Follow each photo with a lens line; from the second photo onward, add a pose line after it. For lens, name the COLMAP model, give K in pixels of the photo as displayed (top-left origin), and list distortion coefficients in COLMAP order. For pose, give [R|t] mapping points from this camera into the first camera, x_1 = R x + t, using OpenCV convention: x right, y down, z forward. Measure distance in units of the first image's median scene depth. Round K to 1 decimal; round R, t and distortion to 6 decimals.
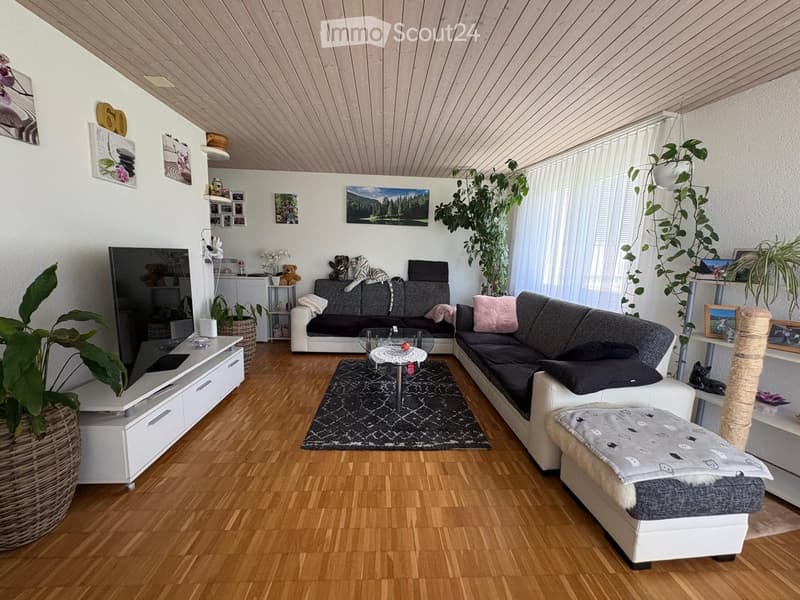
lens RADIAL K [[320.1, 0, 398.9], [0, 320.1, 298.6], [0, 0, 1]] dist [-0.000112, 0.000022]
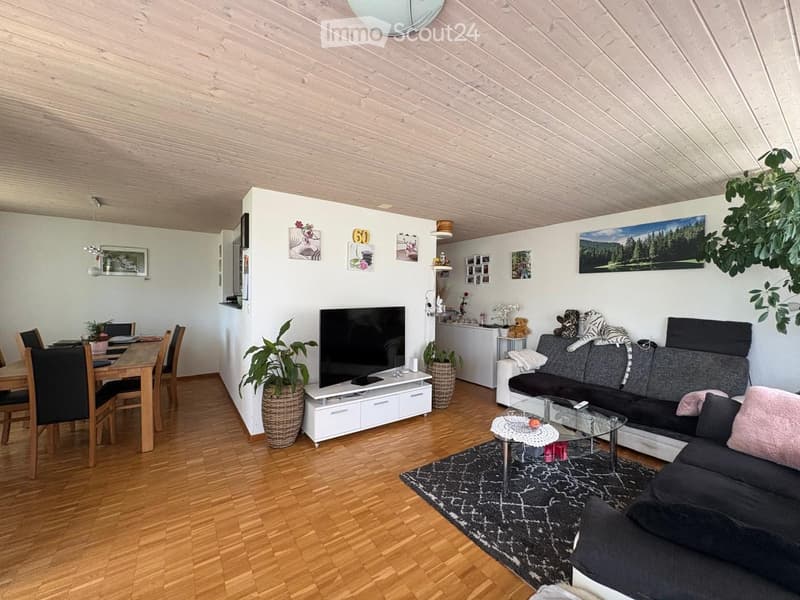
lens RADIAL K [[320.1, 0, 404.3], [0, 320.1, 299.0], [0, 0, 1]] dist [-0.000112, 0.000022]
pose [[0.533855, -0.011975, -0.845492, 0.372512], [-0.108956, 0.990590, -0.082826, -0.045229], [0.838527, 0.136338, 0.527526, 0.153151]]
